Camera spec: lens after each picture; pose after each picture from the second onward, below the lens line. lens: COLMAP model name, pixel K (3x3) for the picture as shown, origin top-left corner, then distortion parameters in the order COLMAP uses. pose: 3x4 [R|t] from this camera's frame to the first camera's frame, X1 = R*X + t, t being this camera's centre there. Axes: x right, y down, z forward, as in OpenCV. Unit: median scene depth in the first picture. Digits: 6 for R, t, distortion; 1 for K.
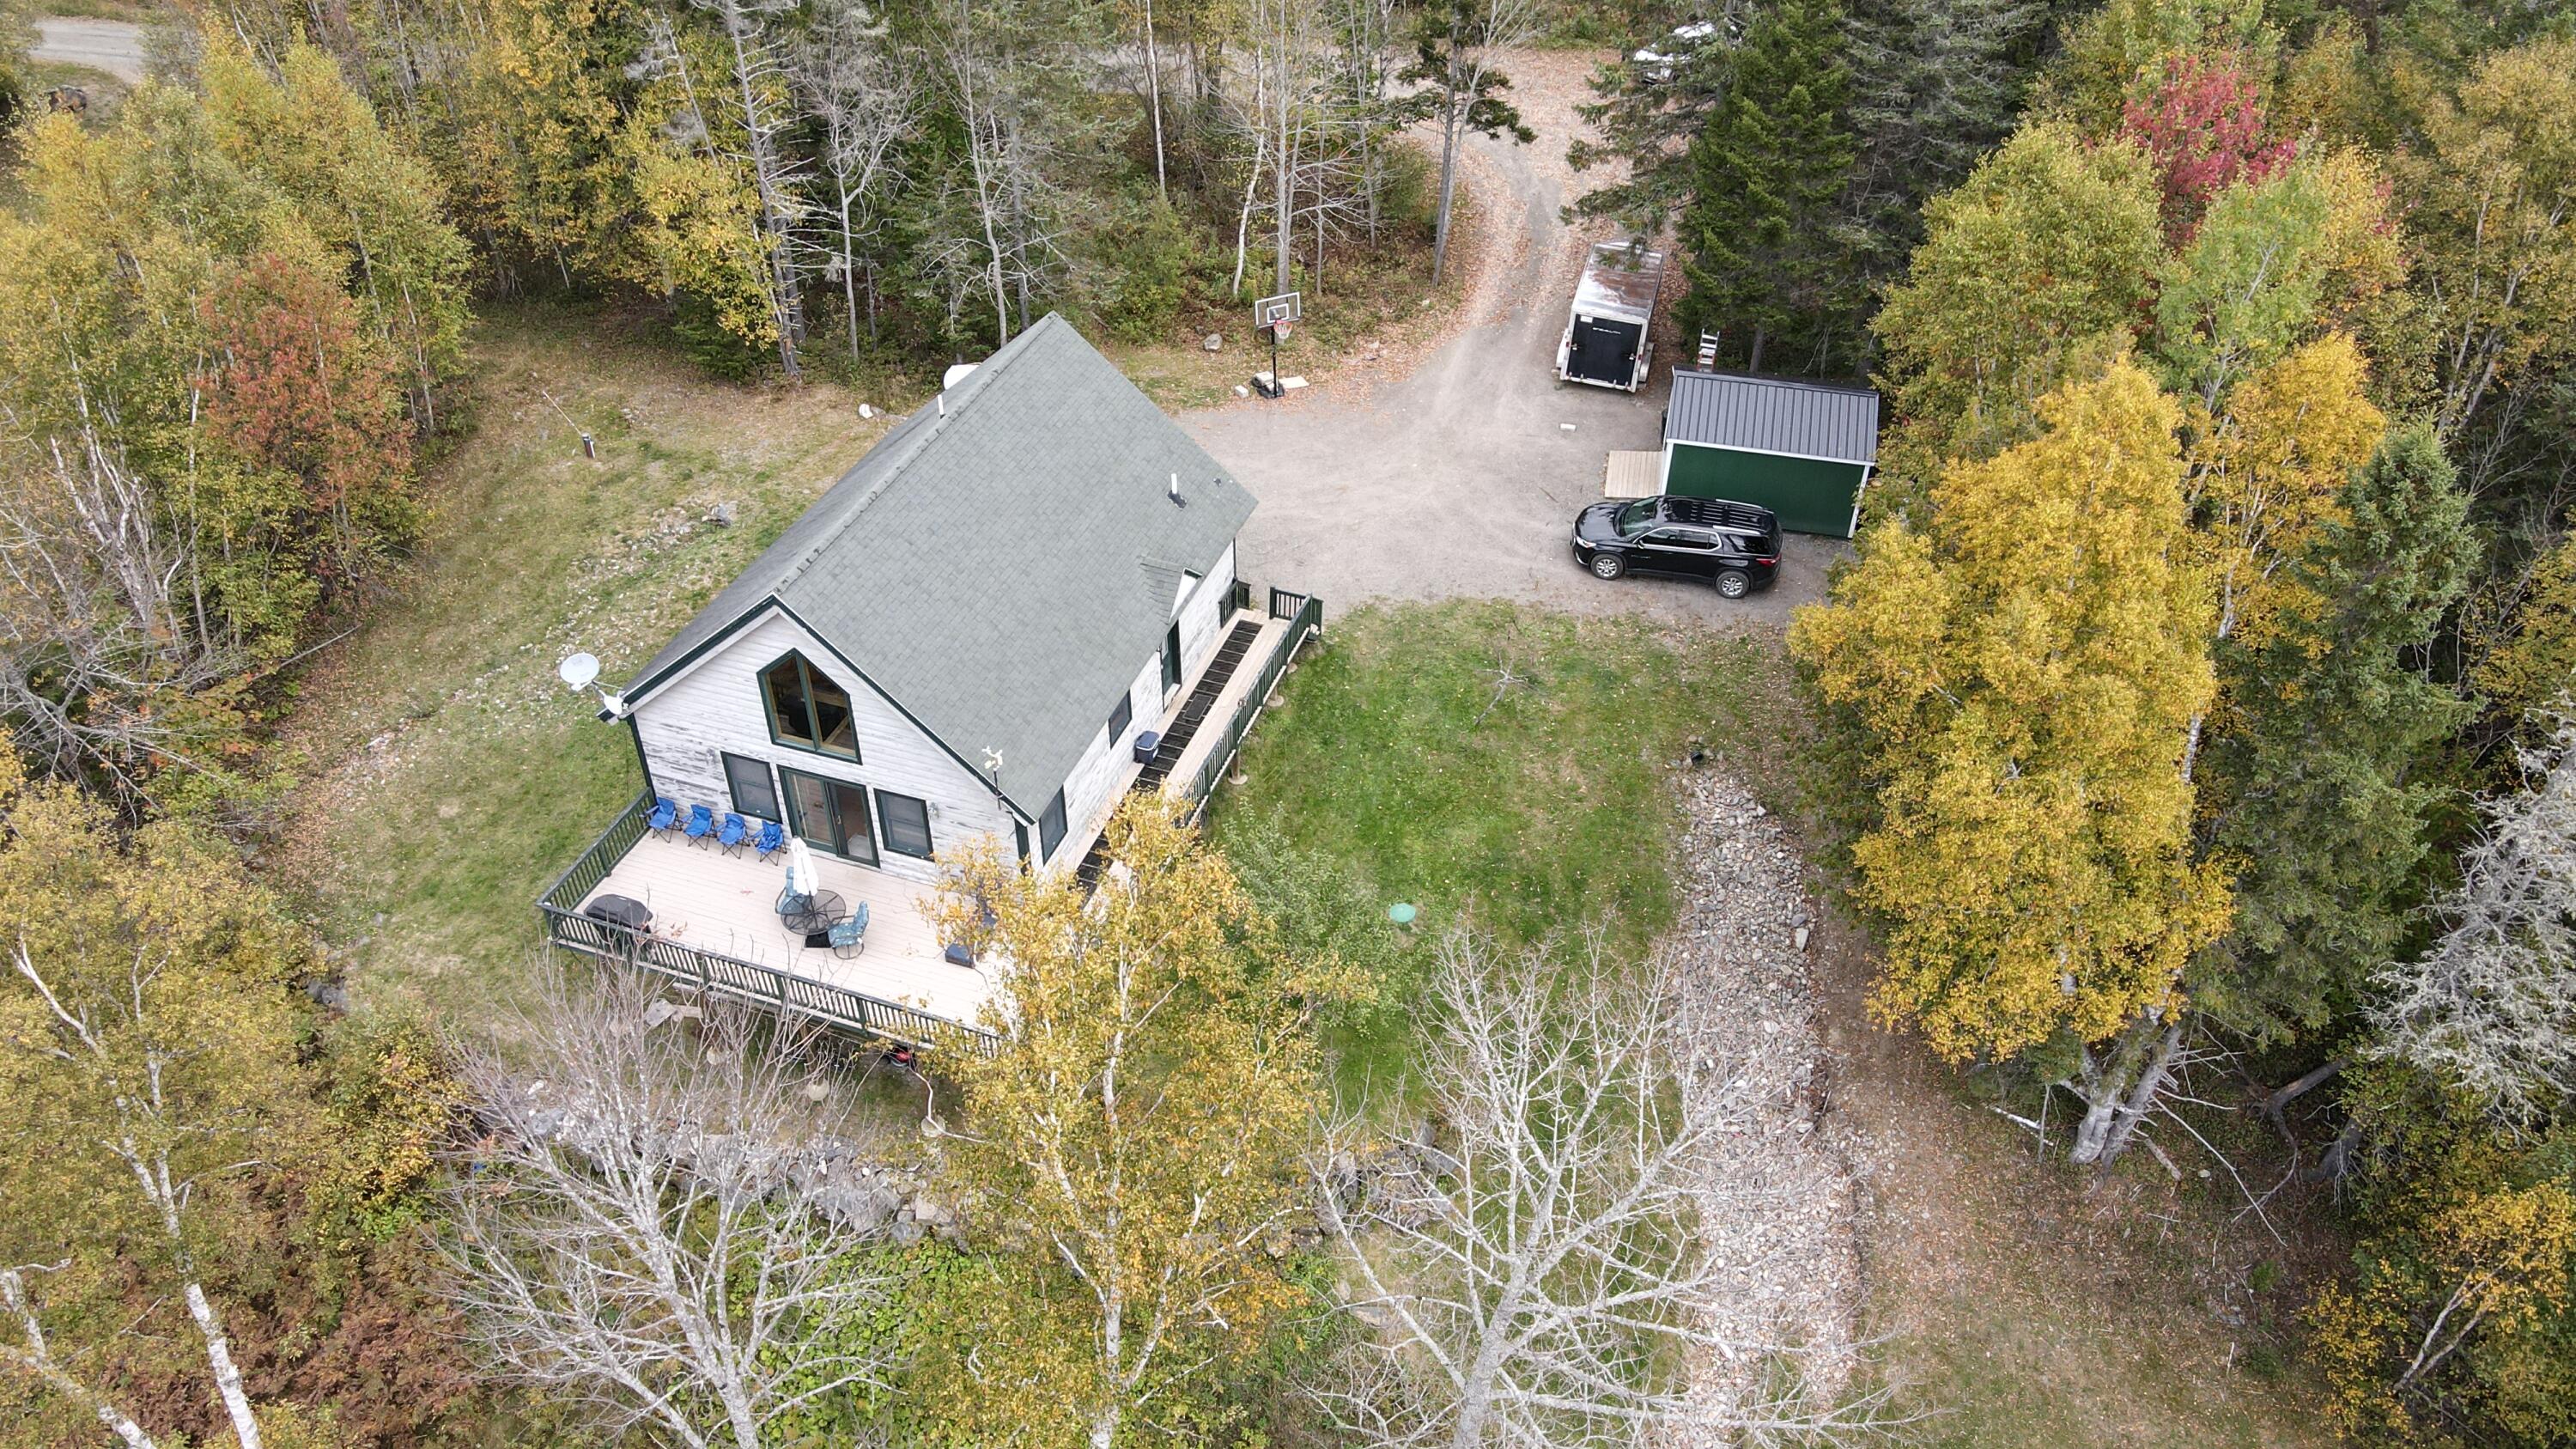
lens RADIAL K [[1899.7, 0, 1267.2], [0, 1899.7, 723.9], [0, 0, 1]] dist [0.012218, 0.007938]
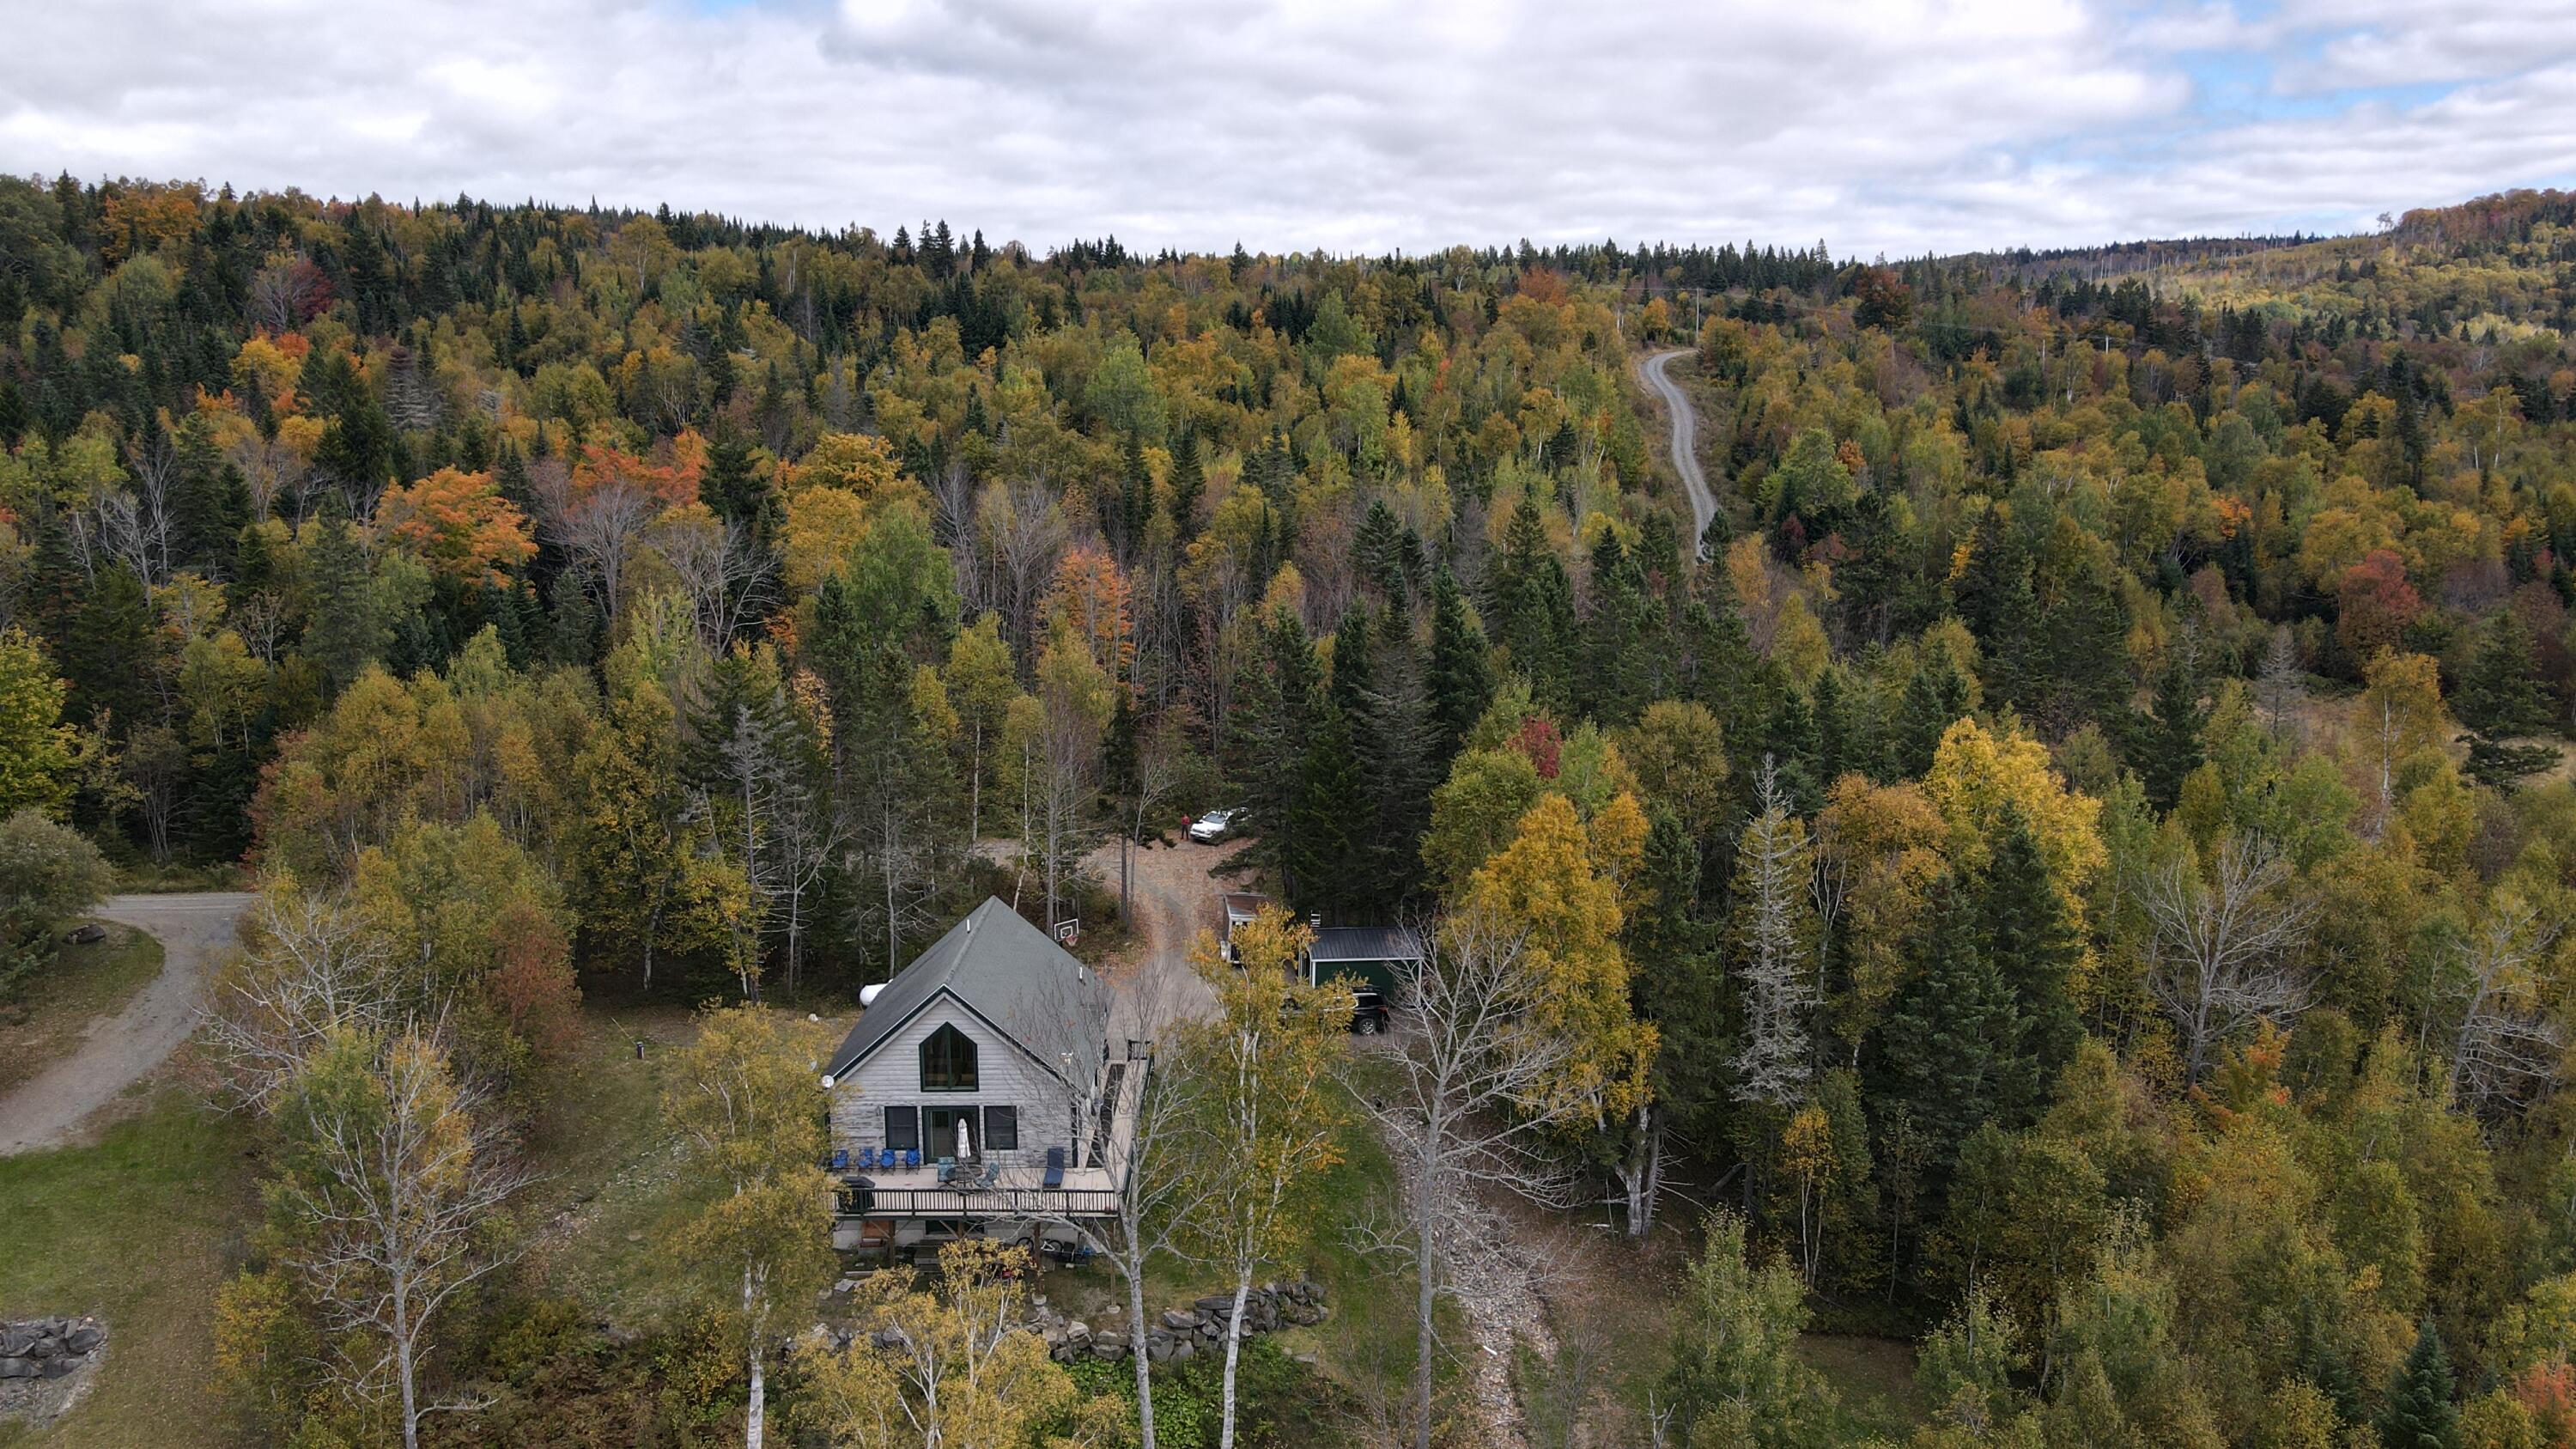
lens RADIAL K [[1899.7, 0, 1267.2], [0, 1899.7, 723.9], [0, 0, 1]] dist [0.012218, 0.007938]
pose [[0.938878, -0.049467, 0.340677, -0.531177], [0.208584, 0.869023, -0.448656, 0.560810], [-0.273863, 0.492293, 0.826224, -0.705687]]
